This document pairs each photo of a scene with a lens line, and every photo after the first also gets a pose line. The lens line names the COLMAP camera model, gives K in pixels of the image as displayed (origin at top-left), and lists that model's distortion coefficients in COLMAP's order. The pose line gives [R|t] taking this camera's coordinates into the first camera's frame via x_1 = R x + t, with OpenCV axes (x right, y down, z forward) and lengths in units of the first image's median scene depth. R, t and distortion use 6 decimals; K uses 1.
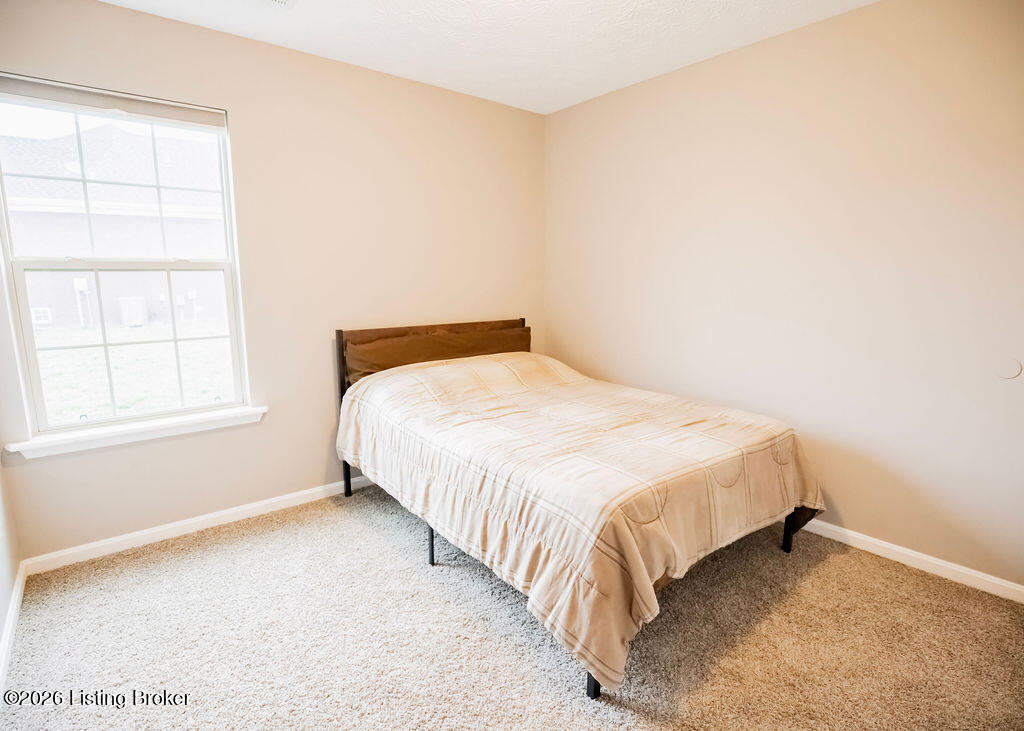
lens RADIAL K [[514.9, 0, 510.3], [0, 514.9, 367.7], [0, 0, 1]] dist [-0.028518, 0.004232]
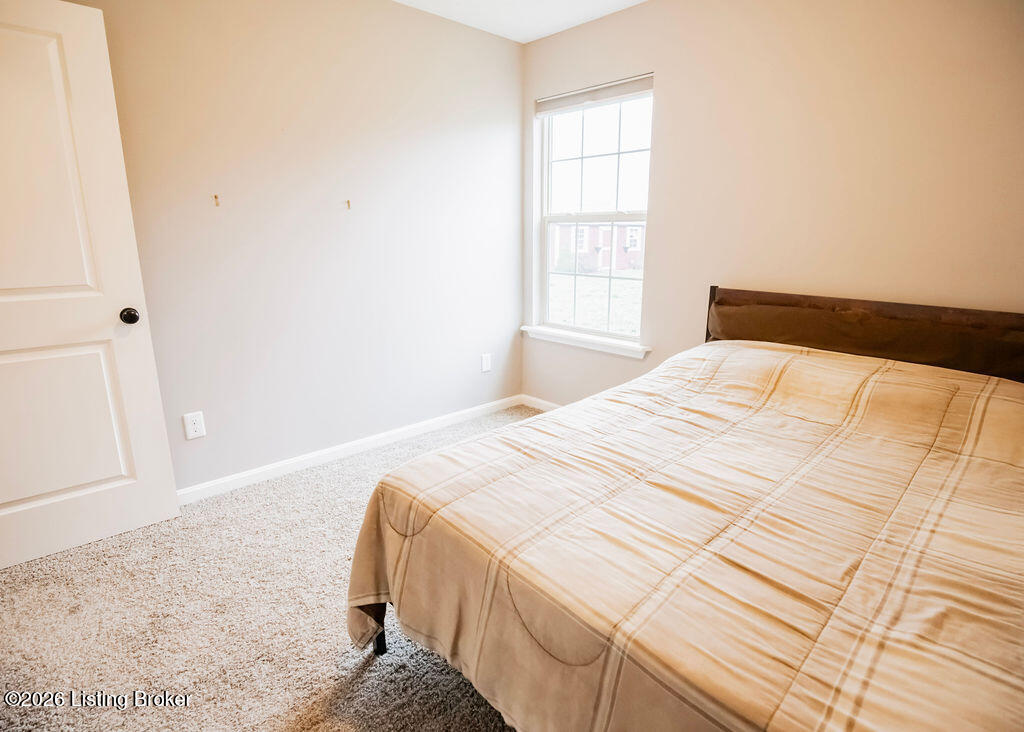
lens RADIAL K [[514.9, 0, 509.9], [0, 514.9, 362.7], [0, 0, 1]] dist [-0.028518, 0.004232]
pose [[0.074633, 0.246025, -0.966386, 0.652551], [-0.170972, 0.957896, 0.230659, -0.110167], [0.982445, 0.148010, 0.113554, 0.681003]]
